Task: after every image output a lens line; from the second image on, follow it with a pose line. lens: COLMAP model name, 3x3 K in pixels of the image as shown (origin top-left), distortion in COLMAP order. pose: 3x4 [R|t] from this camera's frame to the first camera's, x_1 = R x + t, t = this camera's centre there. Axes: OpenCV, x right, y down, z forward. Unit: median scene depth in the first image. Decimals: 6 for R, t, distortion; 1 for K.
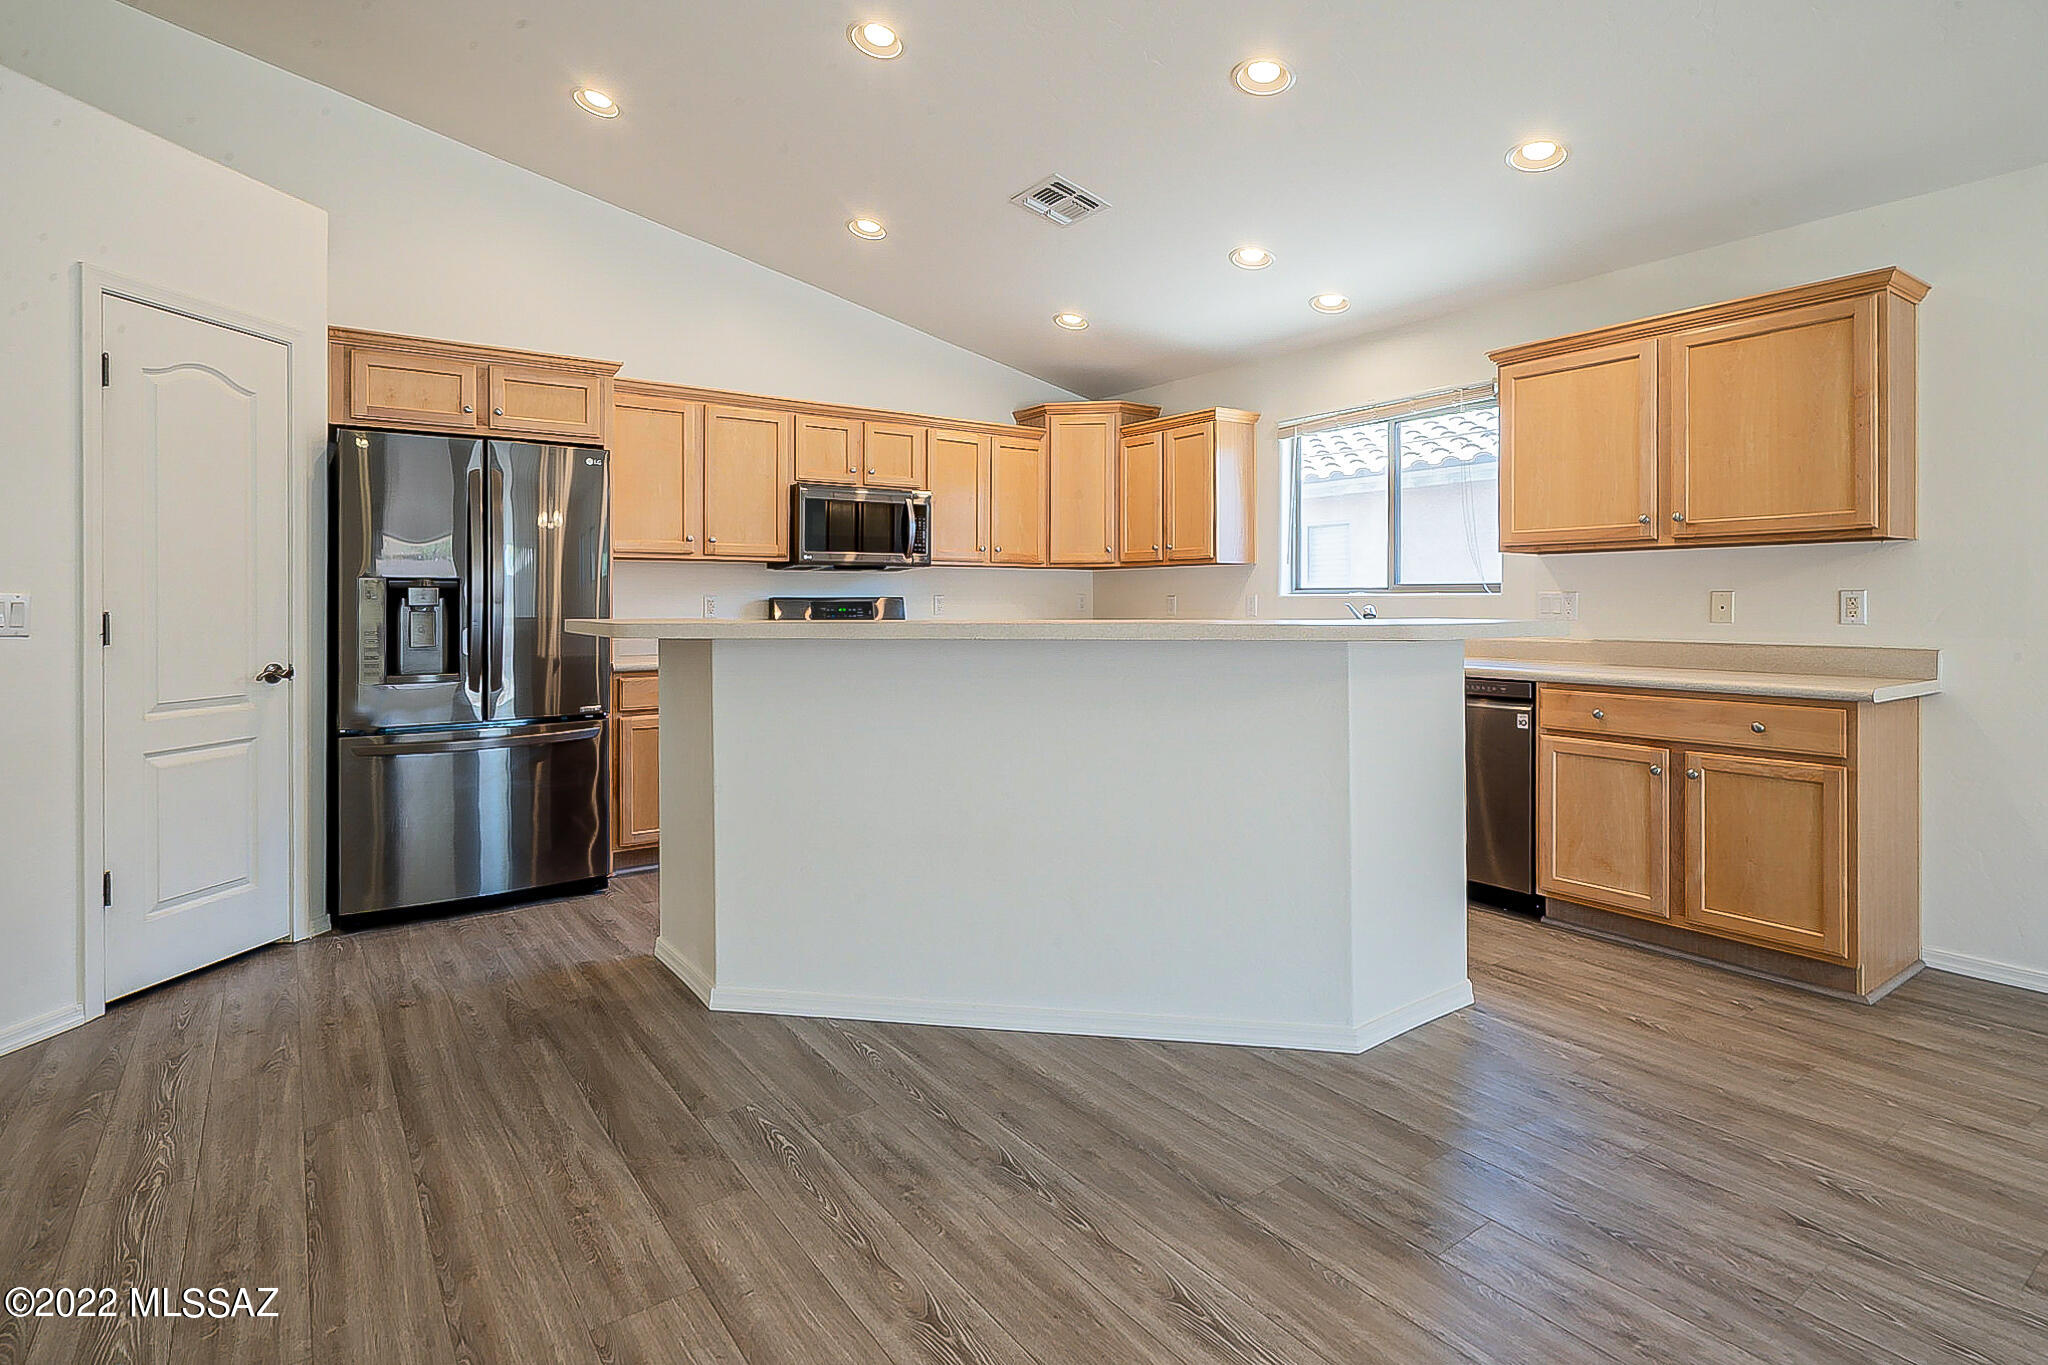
lens RADIAL K [[999.9, 0, 1008.4], [0, 999.9, 600.1], [0, 0, 1]] dist [0.014684, 0.000816]
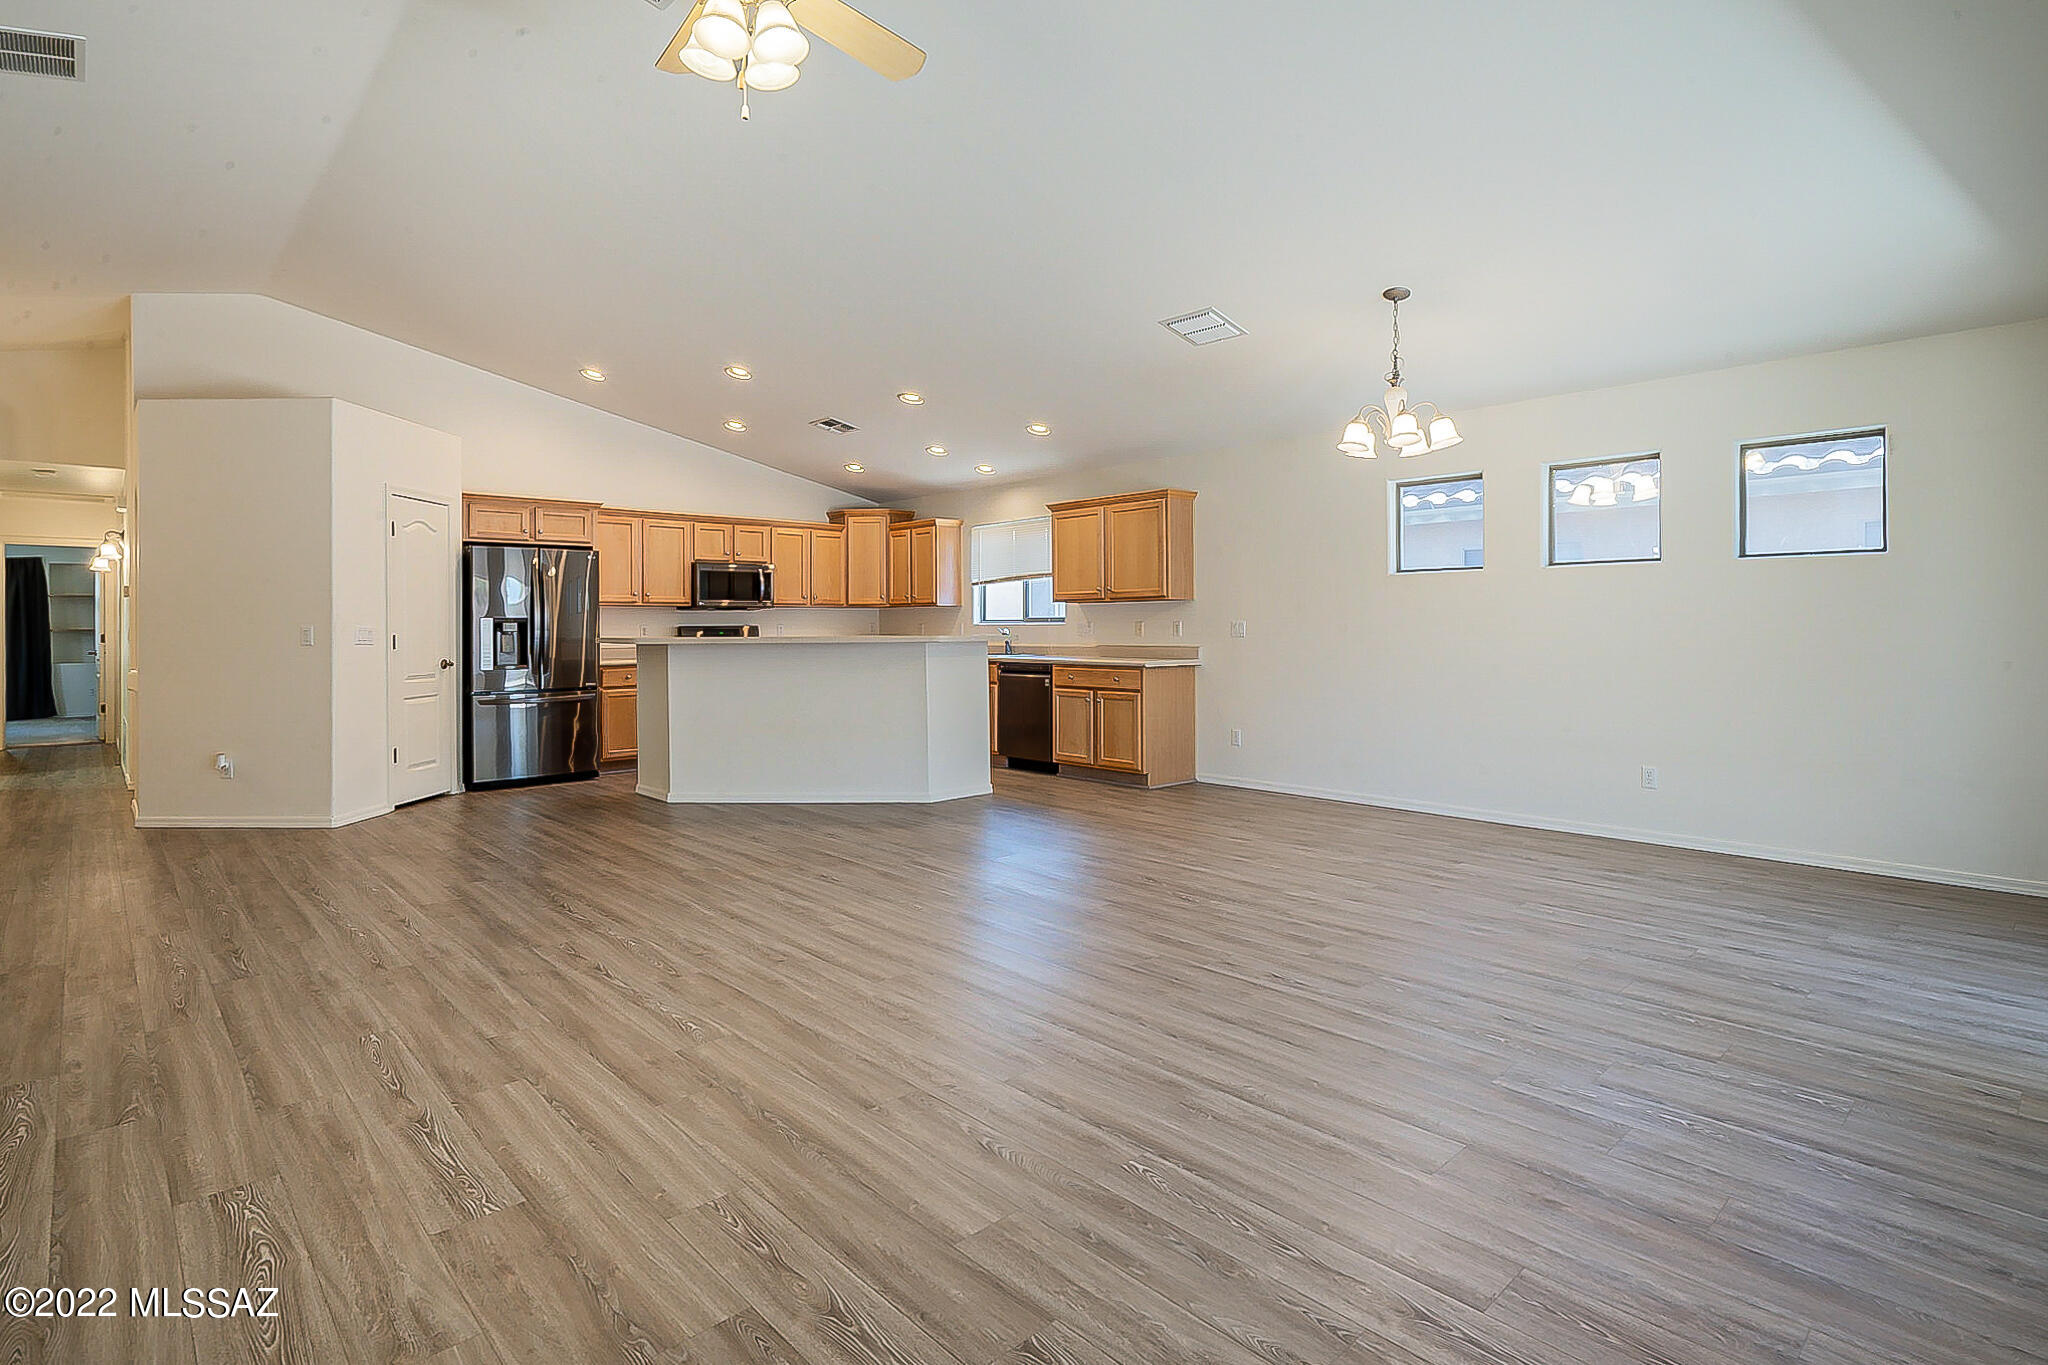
lens RADIAL K [[999.9, 0, 997.5], [0, 999.9, 621.0], [0, 0, 1]] dist [0.014684, 0.000816]
pose [[0.993925, -0.003799, 0.109992, 0.133113], [0.004301, 0.999981, -0.004329, -0.001735], [-0.109973, 0.004776, 0.993923, -0.870623]]
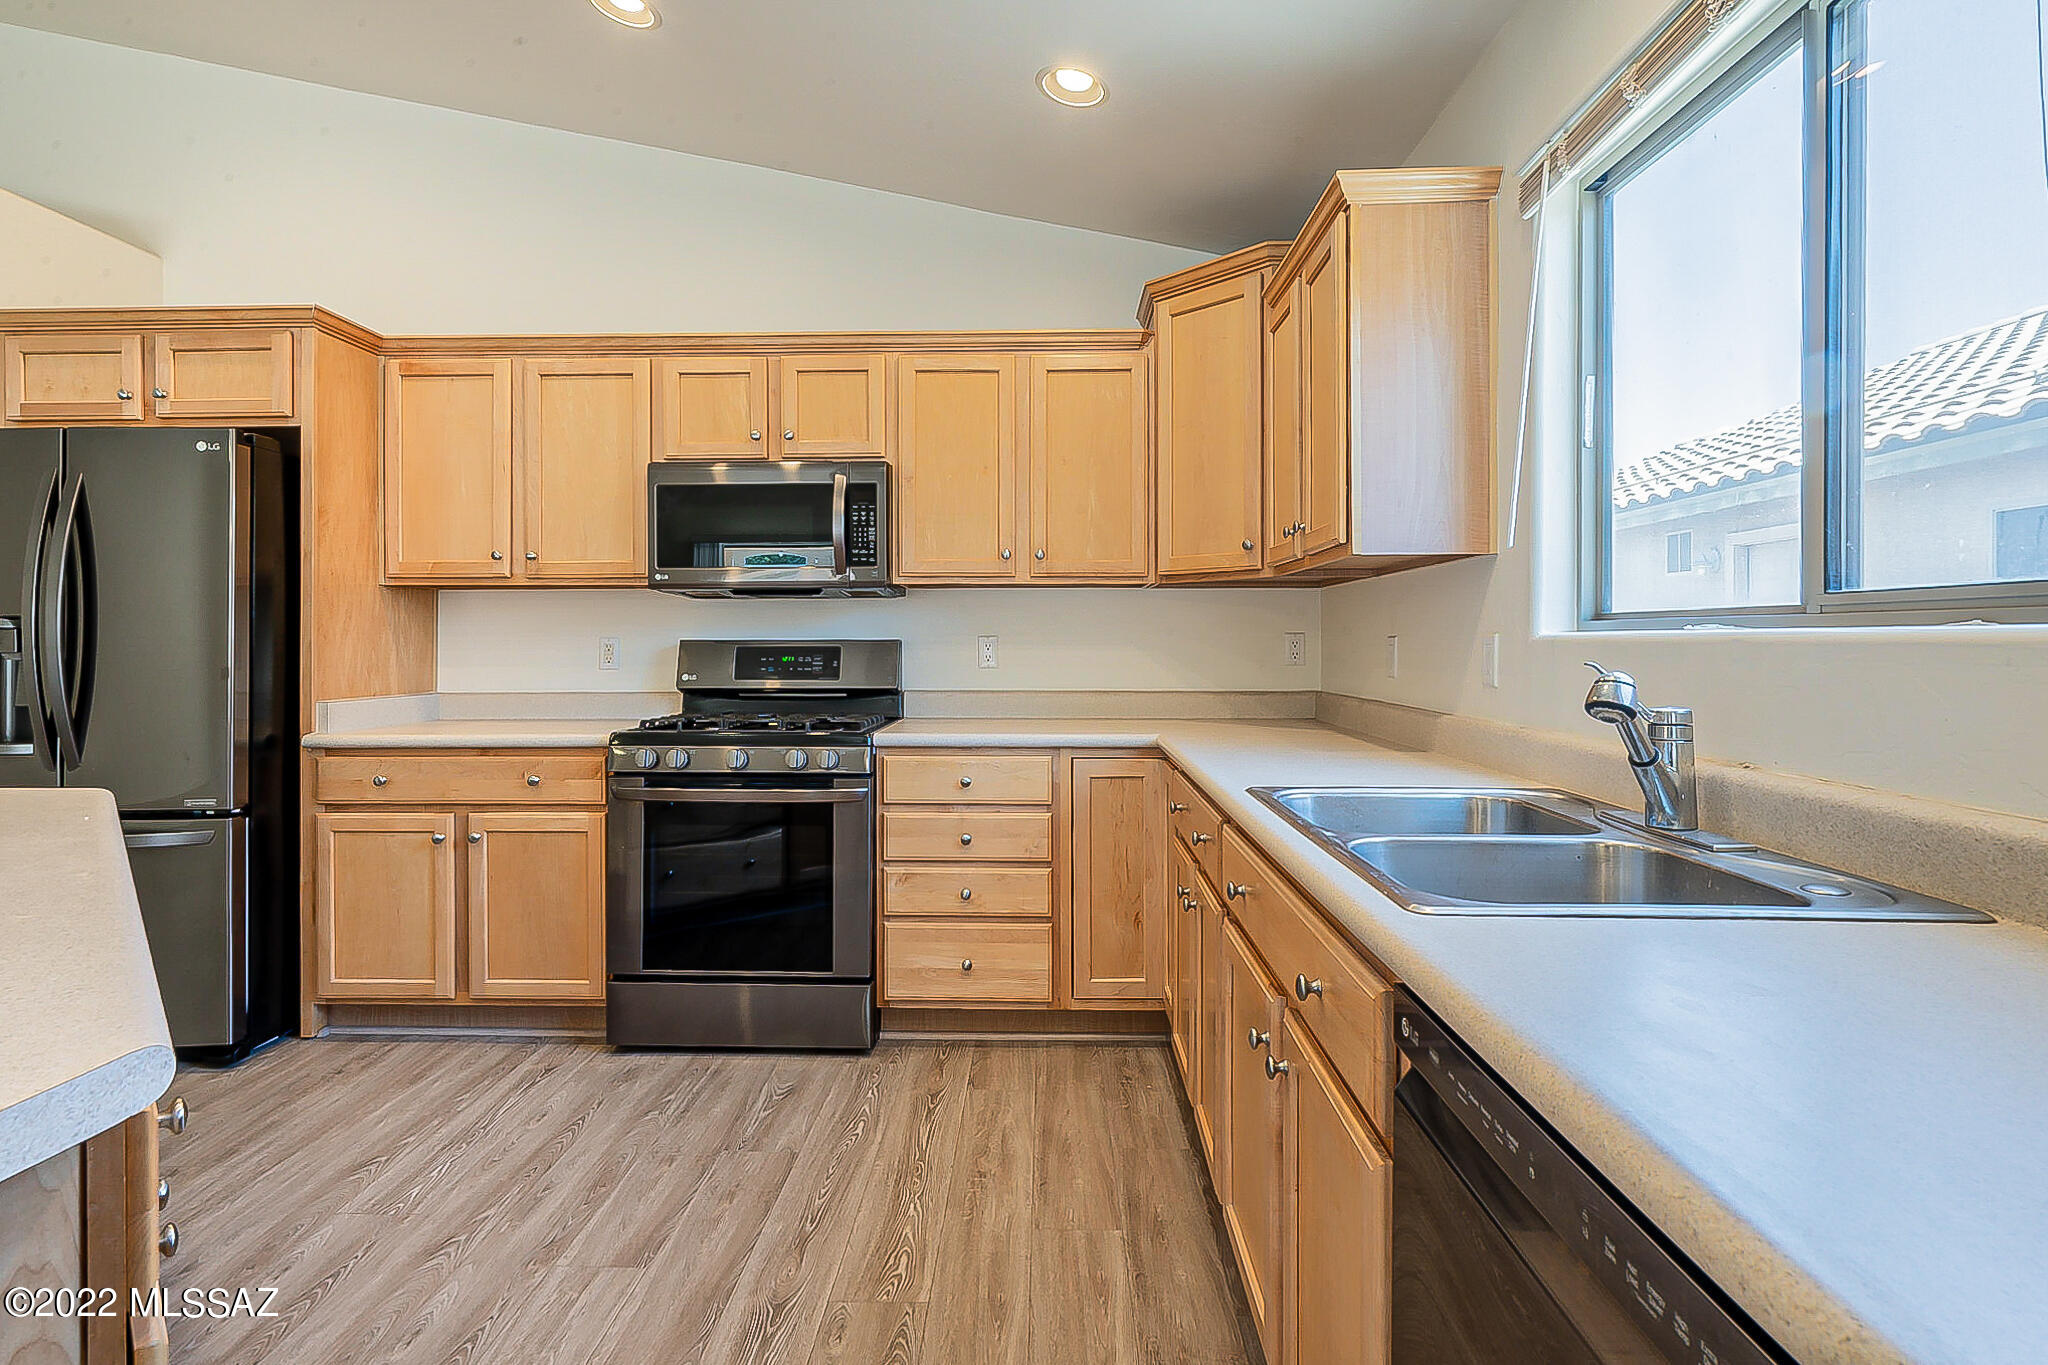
lens RADIAL K [[999.9, 0, 1023.3], [0, 999.9, 651.6], [0, 0, 1]] dist [0.014684, 0.000816]
pose [[0.803965, 0.005700, -0.594650, 0.385125], [0.000561, 0.999946, 0.010344, -0.002535], [0.594677, -0.008650, 0.803918, 0.657189]]
